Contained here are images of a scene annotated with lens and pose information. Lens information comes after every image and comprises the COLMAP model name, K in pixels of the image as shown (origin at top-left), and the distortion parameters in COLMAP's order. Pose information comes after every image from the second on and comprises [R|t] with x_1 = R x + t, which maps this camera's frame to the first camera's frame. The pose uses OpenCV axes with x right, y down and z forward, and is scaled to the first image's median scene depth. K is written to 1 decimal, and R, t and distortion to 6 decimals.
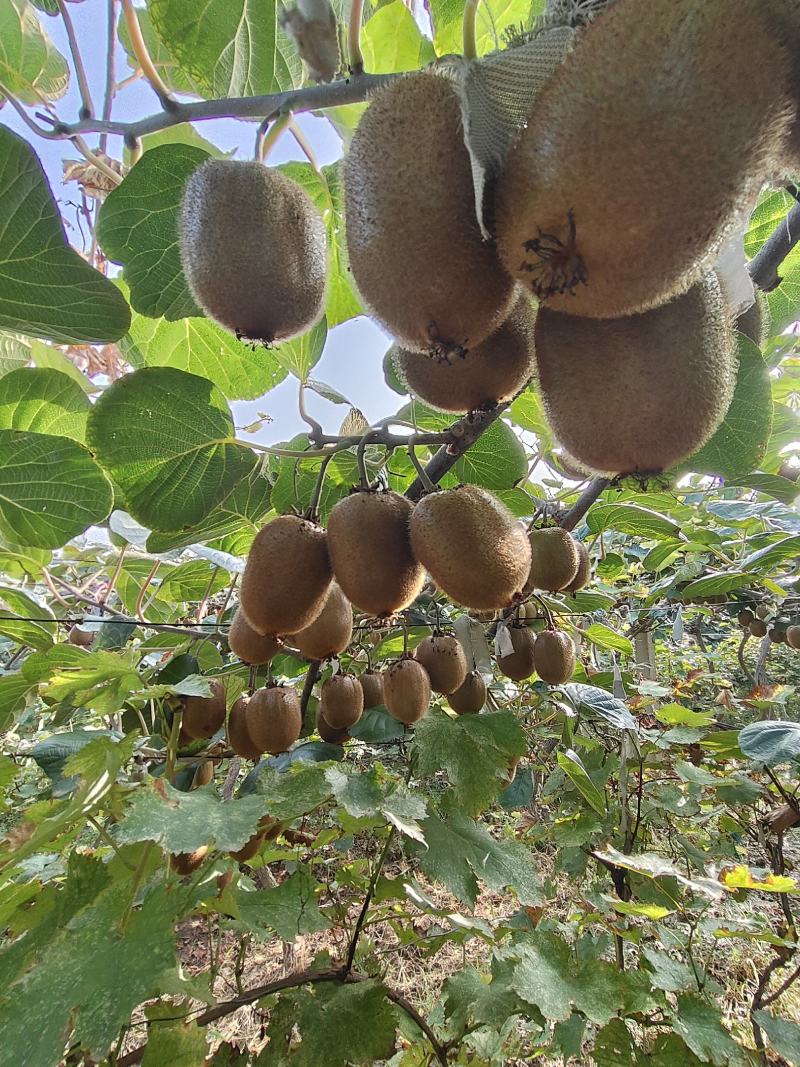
lens RADIAL K [[480.1, 0, 400.0], [0, 480.1, 533.5], [0, 0, 1]] dist [0.000600, 0.000617]
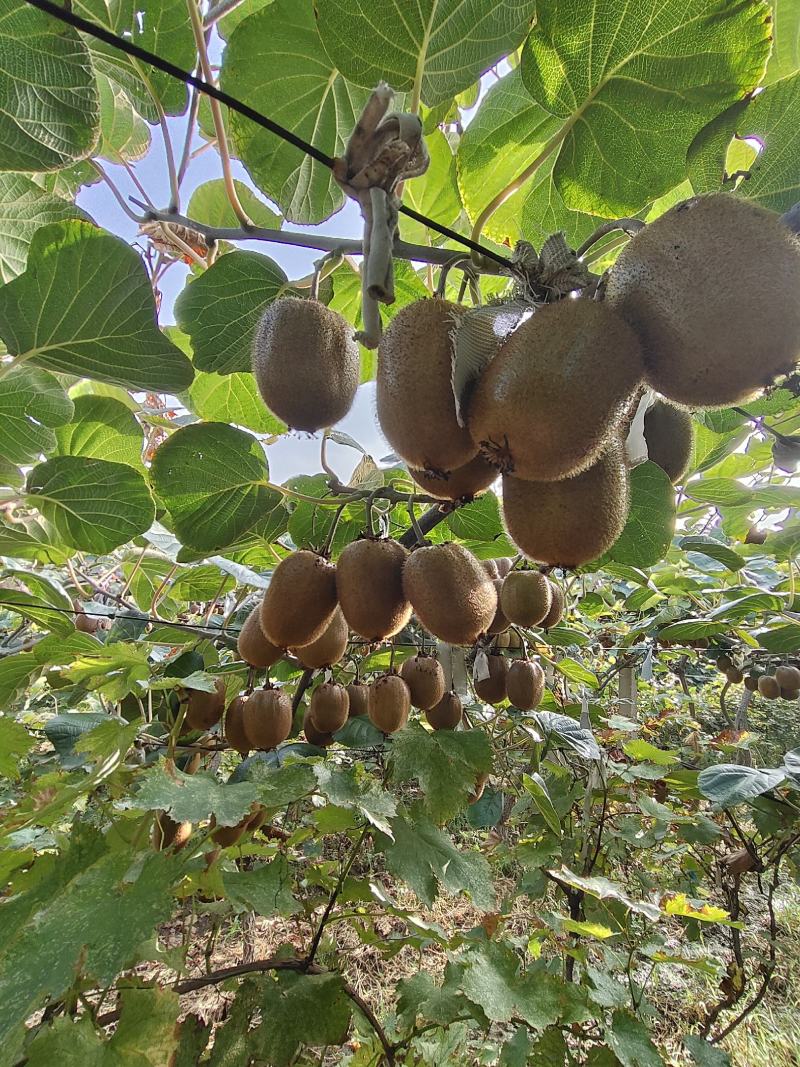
lens RADIAL K [[480.1, 0, 400.0], [0, 480.1, 533.5], [0, 0, 1]] dist [0.000600, 0.000617]
pose [[0.995606, 0.093625, 0.001556, 0.000402], [-0.093556, 0.995289, -0.025445, -0.034068], [-0.003931, 0.025188, 0.999675, -0.108396]]
